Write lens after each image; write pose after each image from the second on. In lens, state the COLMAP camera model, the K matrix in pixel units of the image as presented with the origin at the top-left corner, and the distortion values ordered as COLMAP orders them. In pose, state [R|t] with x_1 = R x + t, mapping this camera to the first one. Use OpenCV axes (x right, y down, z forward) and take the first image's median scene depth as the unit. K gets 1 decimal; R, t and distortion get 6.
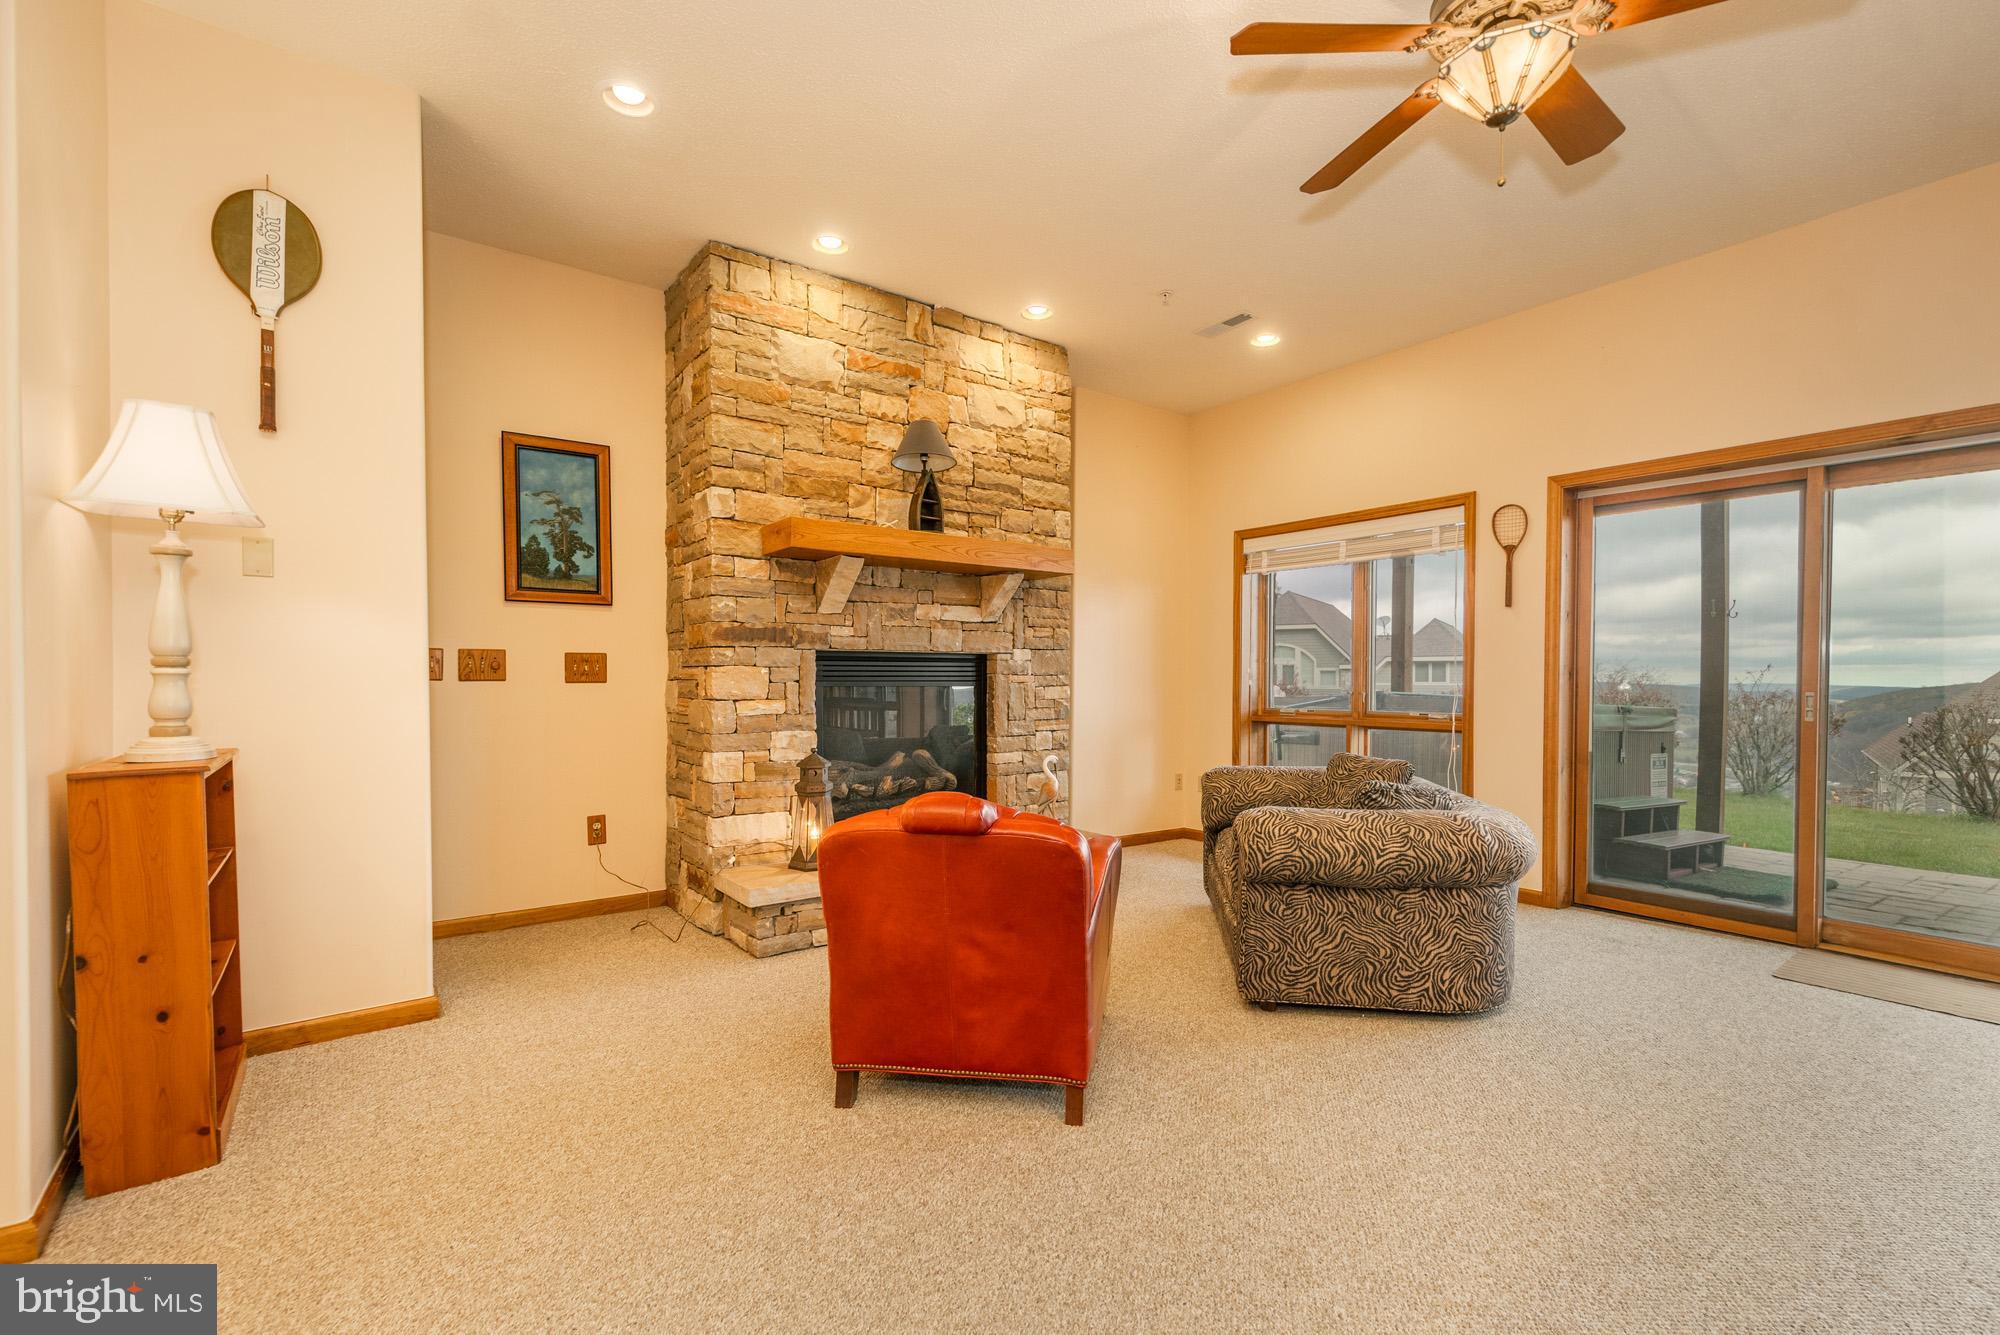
lens RADIAL K [[878.8, 0, 1010.9], [0, 878.8, 684.2], [0, 0, 1]] dist [0.001107, -0.001005]
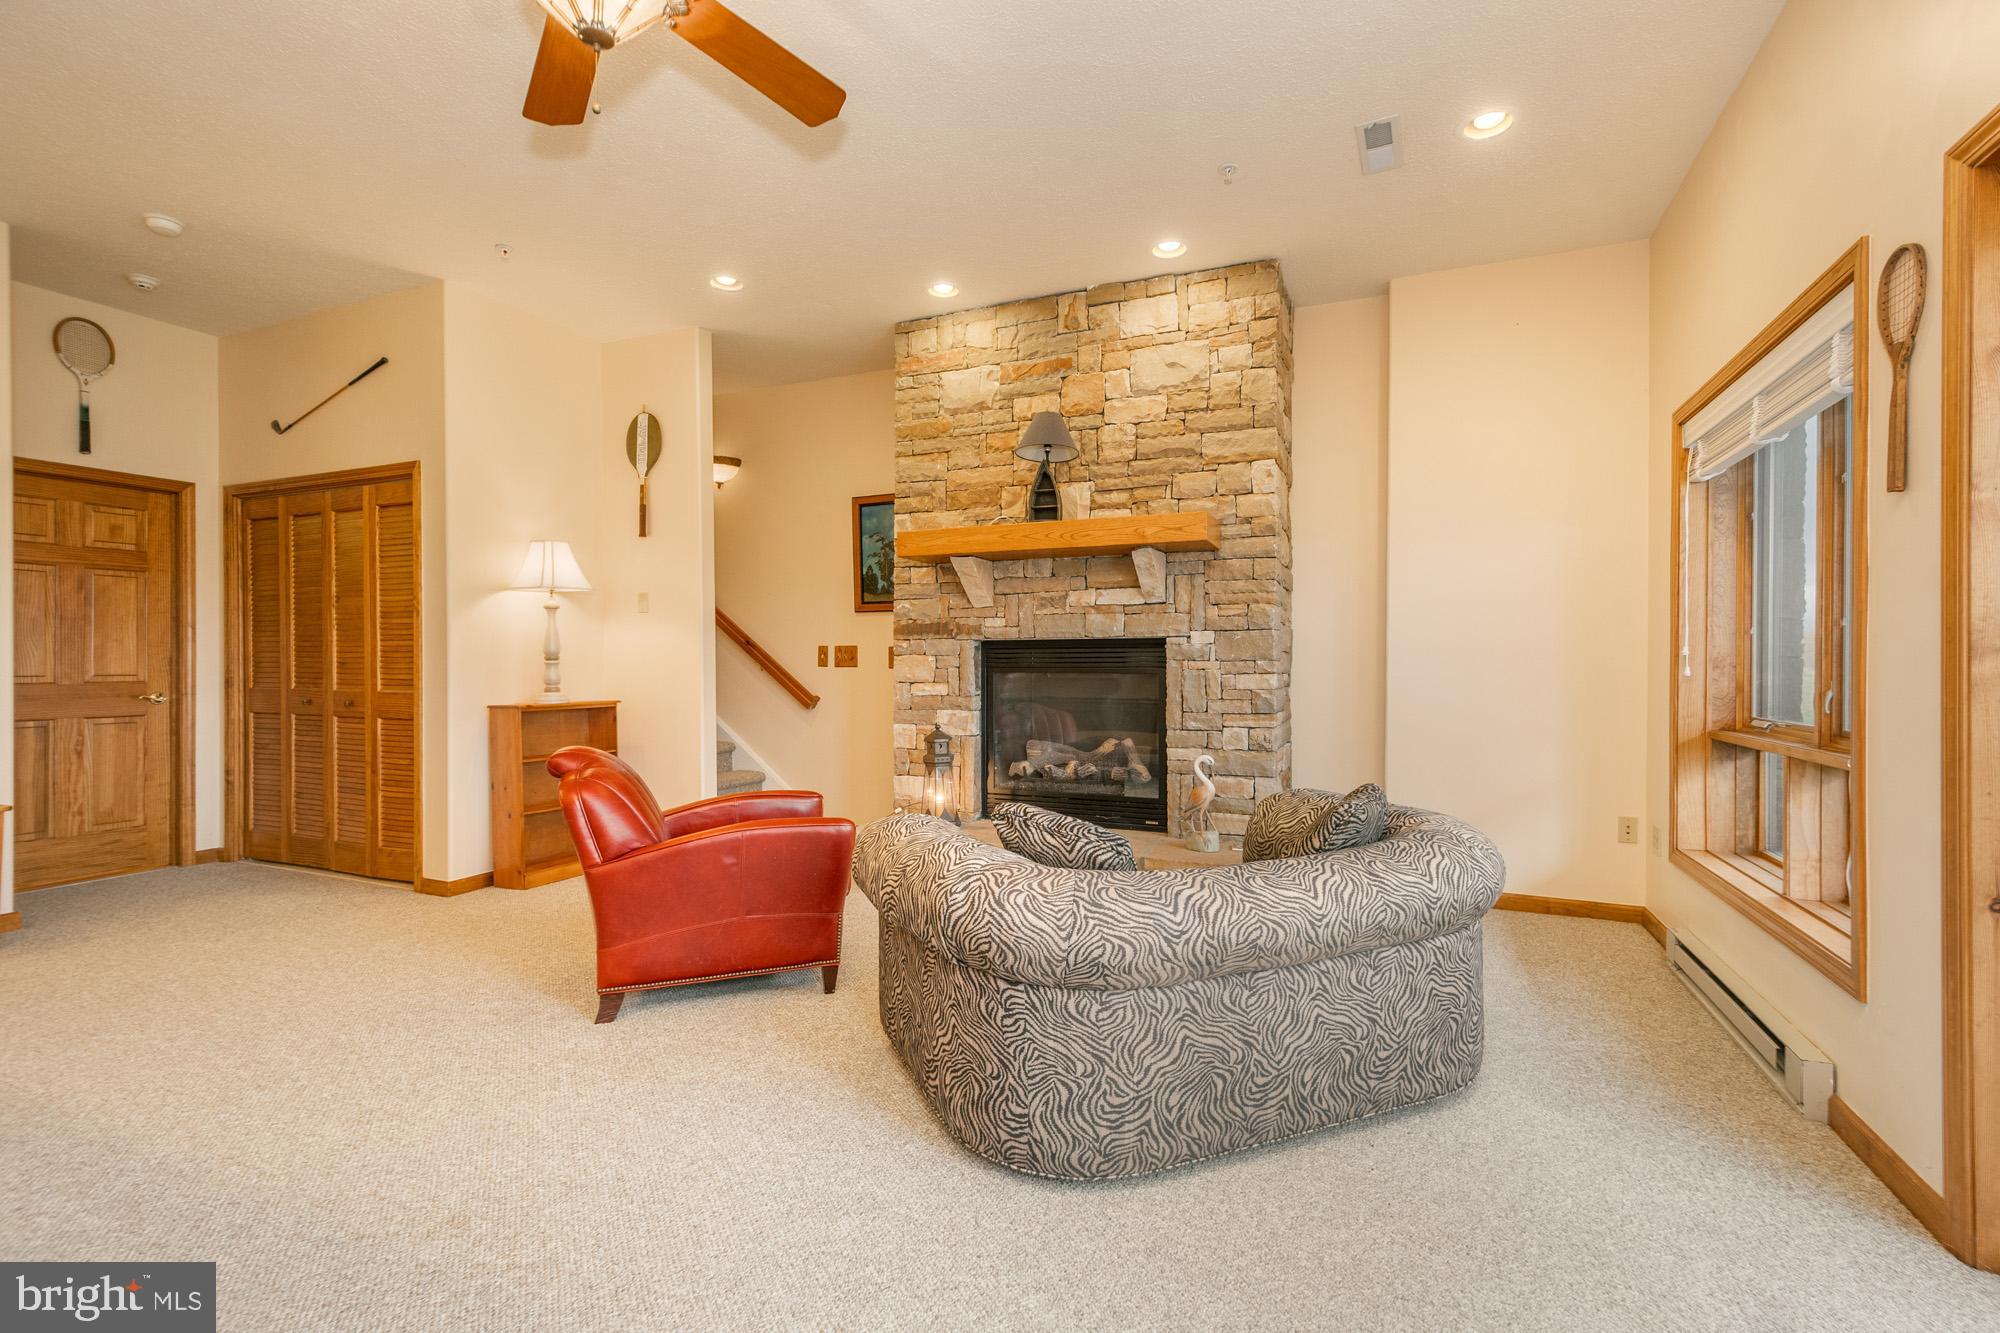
lens RADIAL K [[878.8, 0, 1013.3], [0, 878.8, 657.6], [0, 0, 1]] dist [0.001107, -0.001005]
pose [[0.501504, -0.008225, -0.865116, 0.739390], [-0.004641, 0.999915, -0.012197, -0.002457], [0.865143, 0.010132, 0.501423, 0.444157]]
